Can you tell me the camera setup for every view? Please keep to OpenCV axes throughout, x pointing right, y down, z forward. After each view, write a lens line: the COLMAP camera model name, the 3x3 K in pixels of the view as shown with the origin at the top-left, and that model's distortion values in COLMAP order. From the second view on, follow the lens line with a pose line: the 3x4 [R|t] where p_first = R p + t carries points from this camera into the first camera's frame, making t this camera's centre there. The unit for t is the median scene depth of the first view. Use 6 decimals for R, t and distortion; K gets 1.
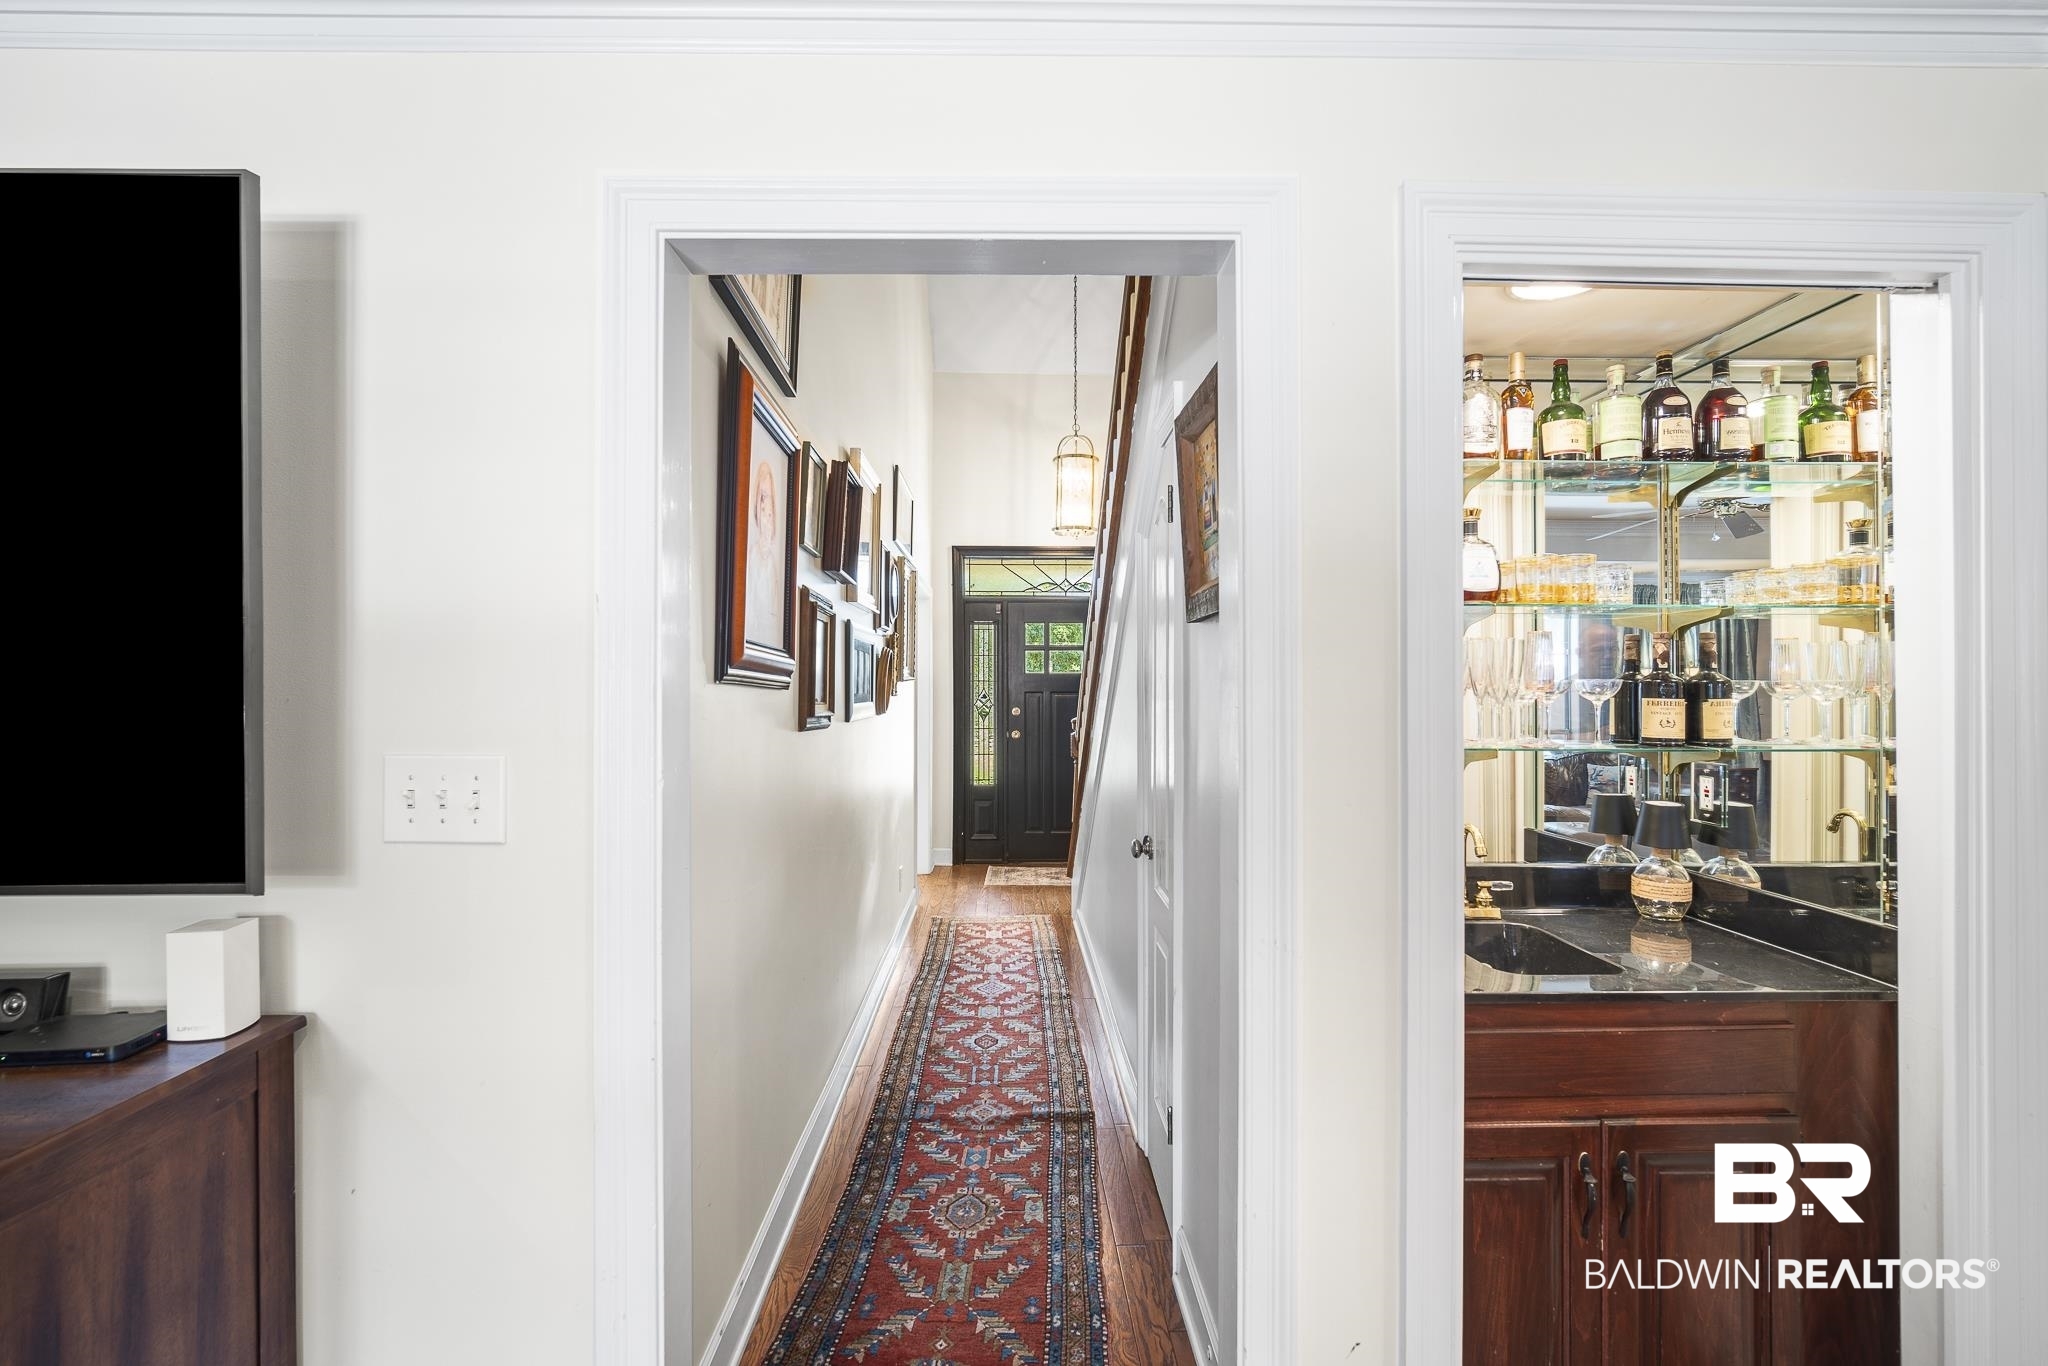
lens RADIAL K [[915.3, 0, 1019.2], [0, 915.3, 681.6], [0, 0, 1]] dist [-0.003841, 0.001597]
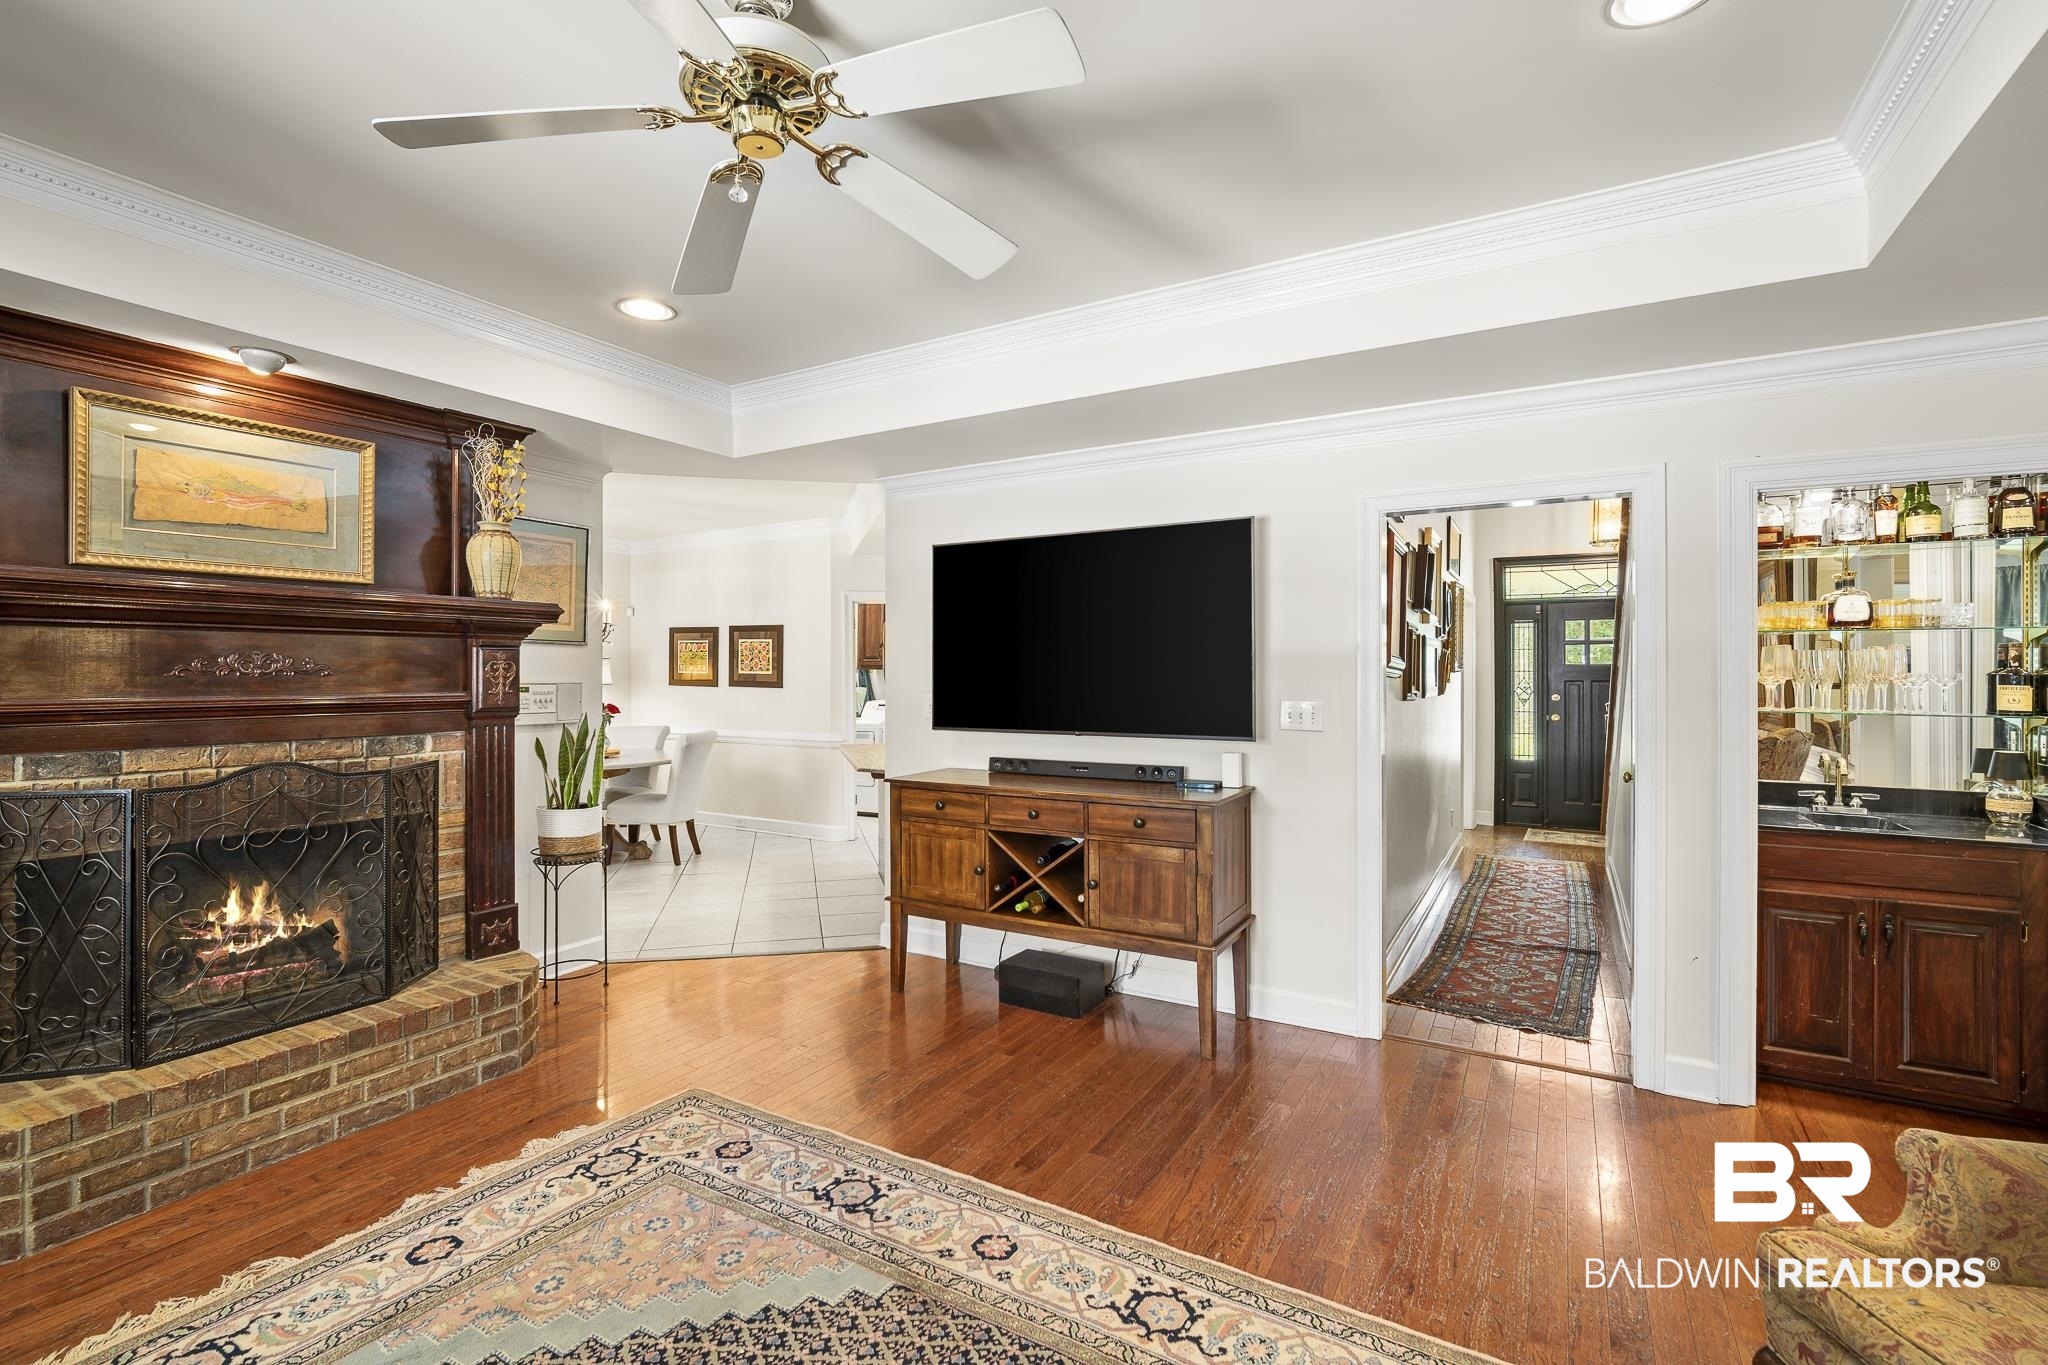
lens RADIAL K [[915.3, 0, 1003.9], [0, 915.3, 671.2], [0, 0, 1]] dist [-0.003841, 0.001597]
pose [[0.846734, -0.000159, -0.532017, 0.041430], [0.000659, 1.000000, 0.000751, -0.005041], [0.532017, -0.000986, 0.846733, -0.703908]]
